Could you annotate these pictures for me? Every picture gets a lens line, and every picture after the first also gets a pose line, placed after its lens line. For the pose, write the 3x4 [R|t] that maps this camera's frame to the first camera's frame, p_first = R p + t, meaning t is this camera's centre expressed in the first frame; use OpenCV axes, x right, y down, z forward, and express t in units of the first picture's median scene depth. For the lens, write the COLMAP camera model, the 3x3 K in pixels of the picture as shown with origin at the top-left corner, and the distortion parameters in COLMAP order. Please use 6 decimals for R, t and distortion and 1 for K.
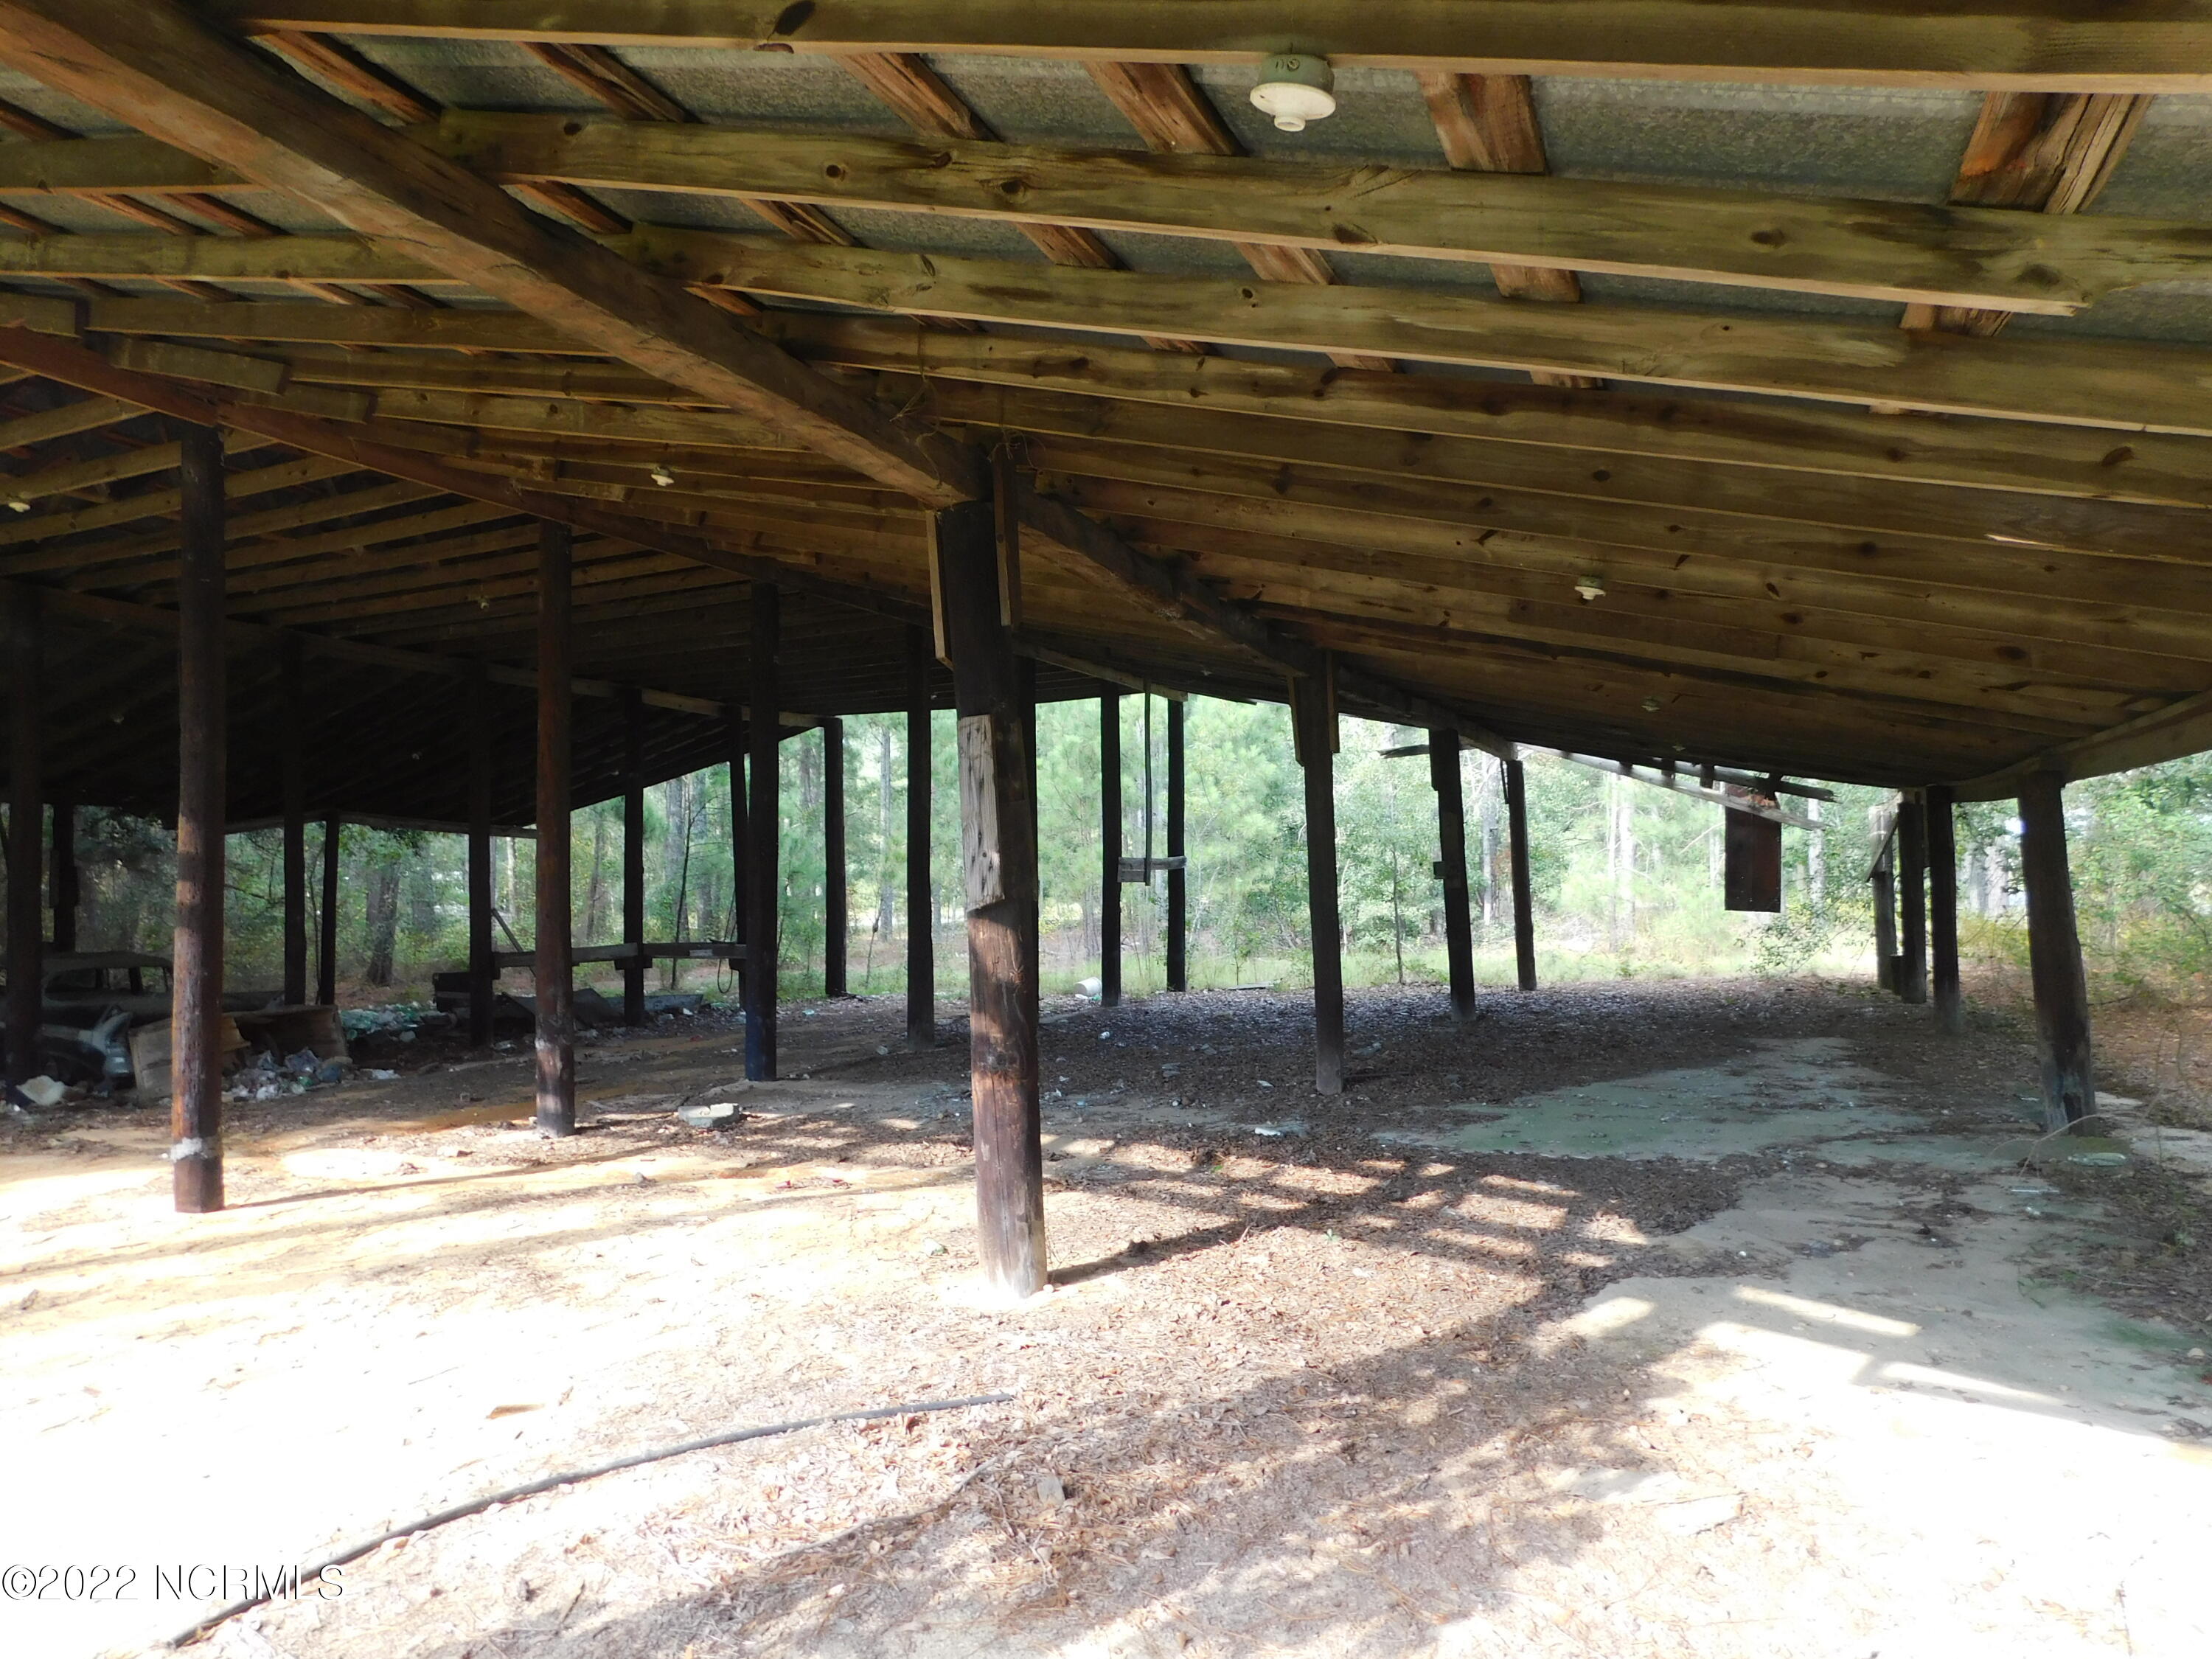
lens RADIAL K [[1453.7, 0, 1111.5], [0, 1453.7, 812.9], [0, 0, 1]] dist [-0.074071, 0.057944]
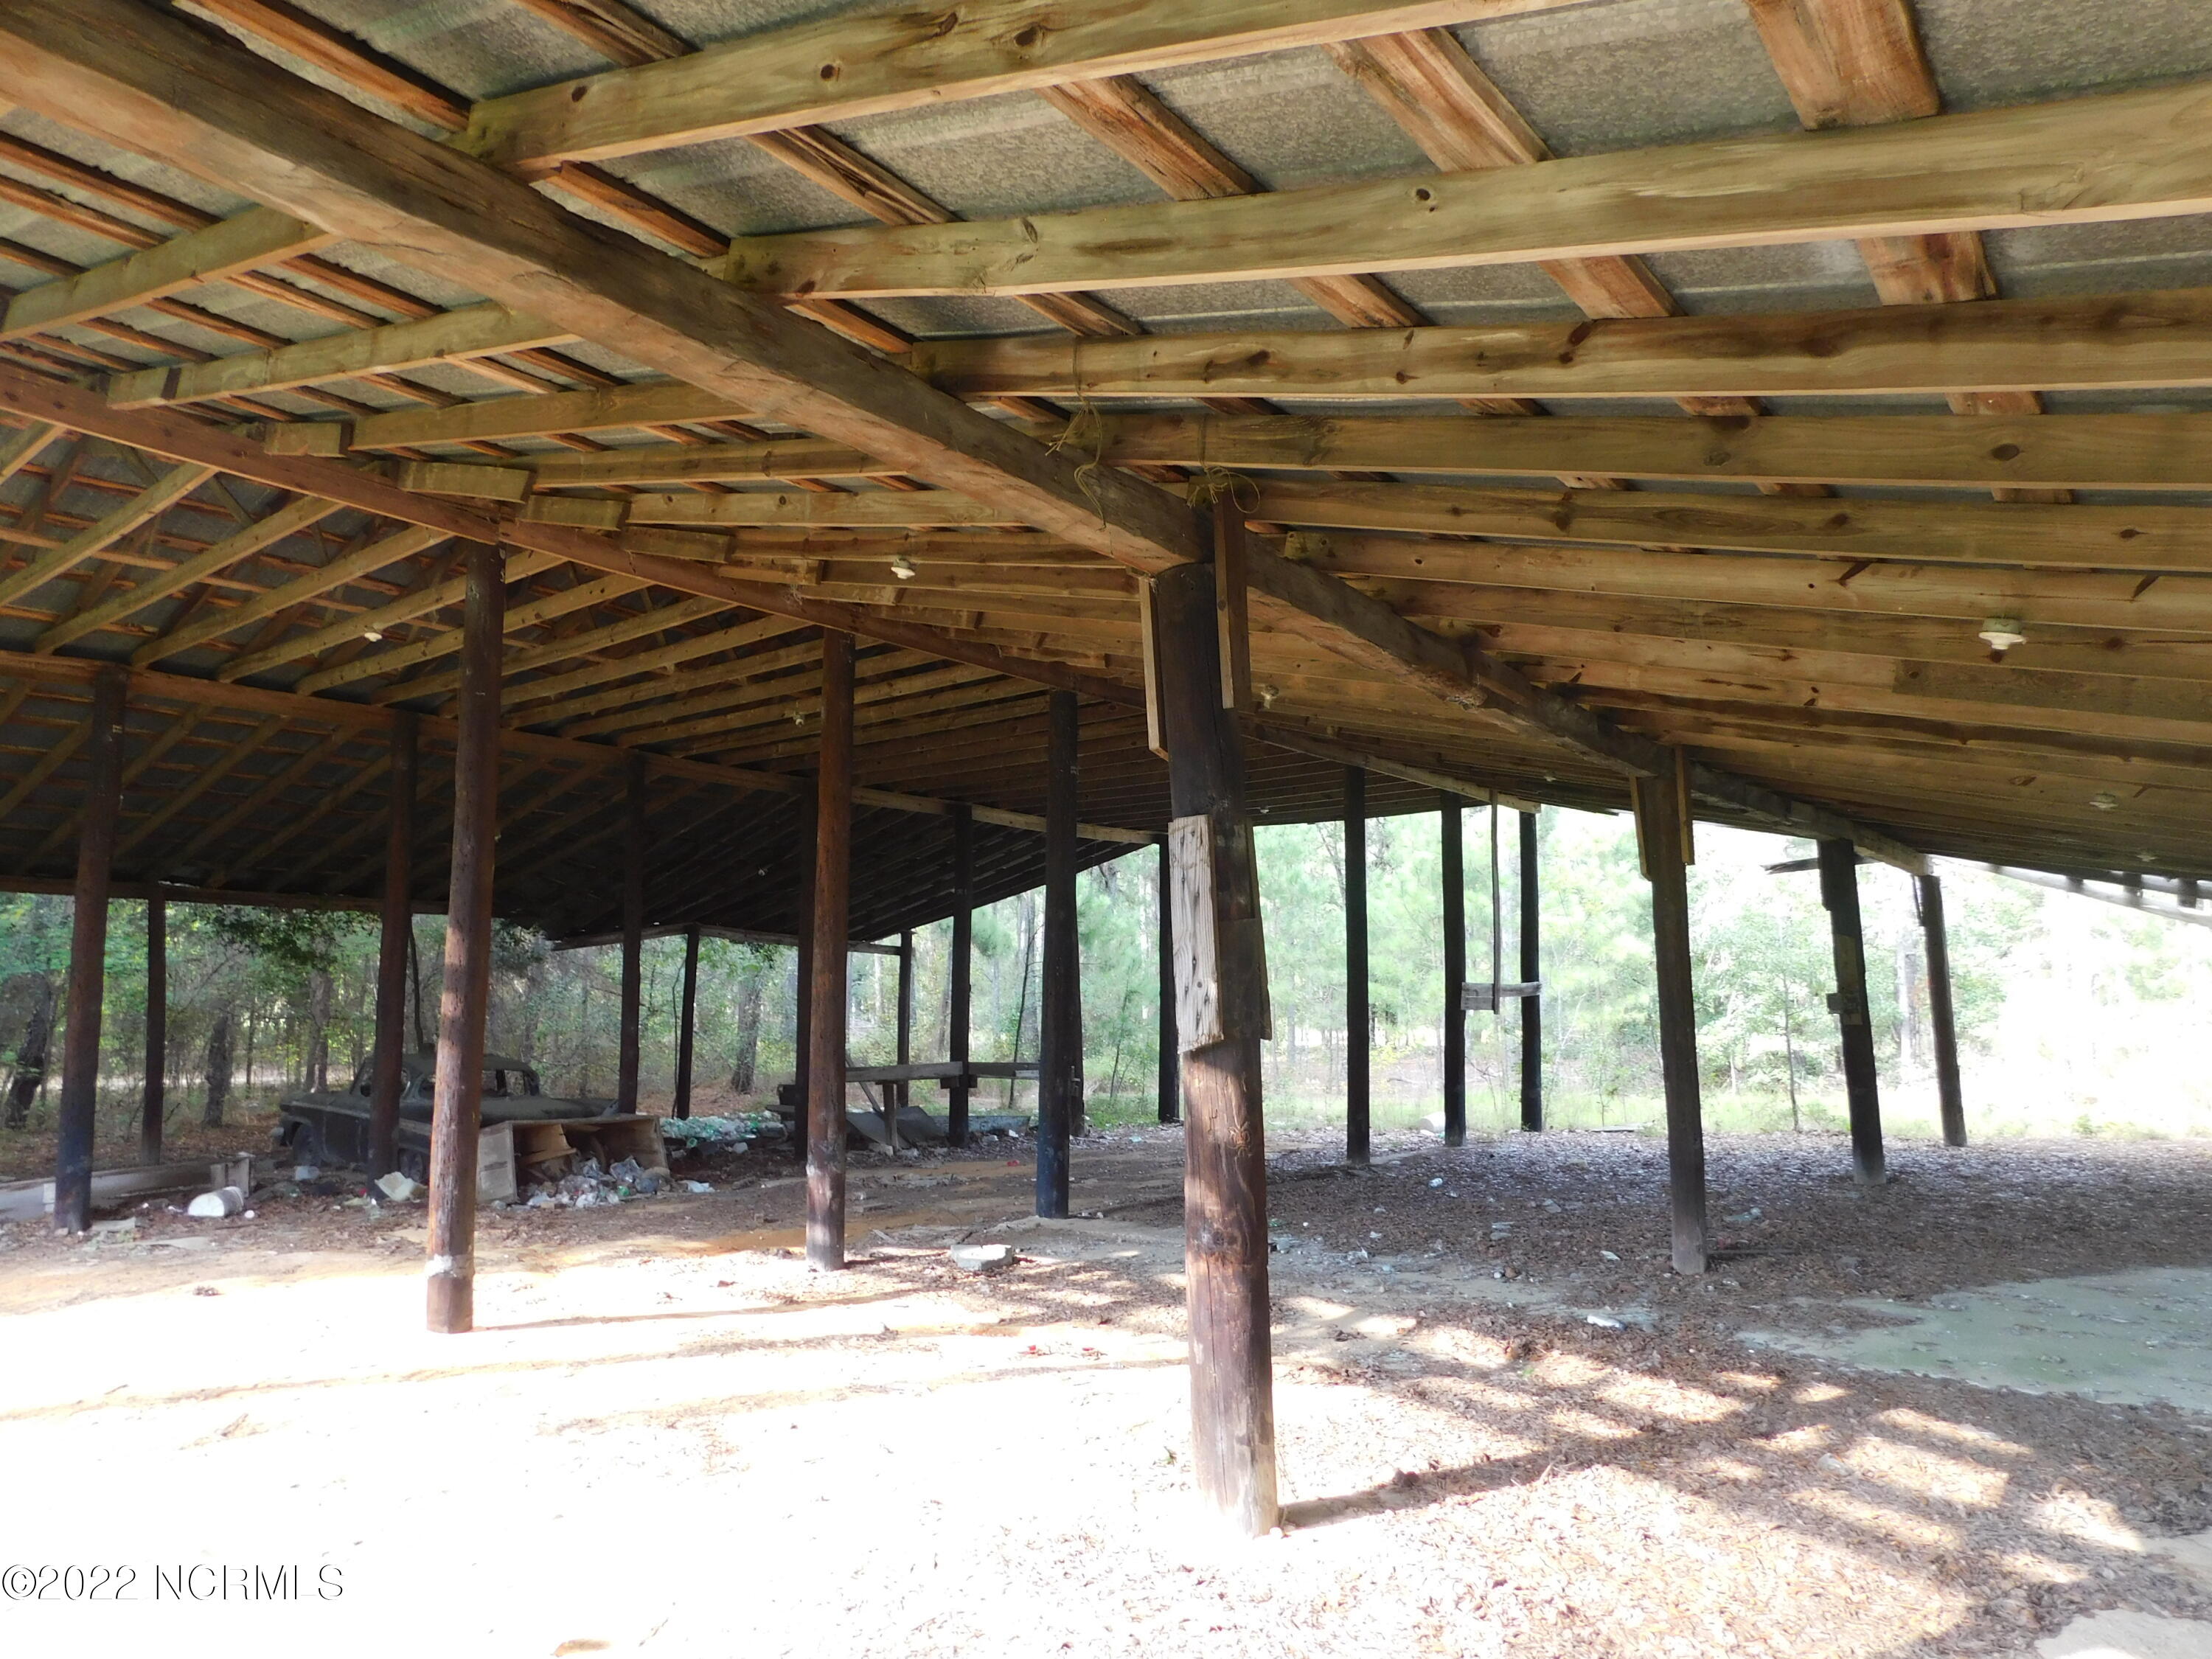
lens RADIAL K [[1453.7, 0, 1111.5], [0, 1453.7, 812.9], [0, 0, 1]] dist [-0.074071, 0.057944]
pose [[0.967993, -0.011445, -0.250717, 0.050837], [-0.009138, 0.996690, -0.080779, -0.000907], [0.250811, 0.080485, 0.964684, 0.133098]]
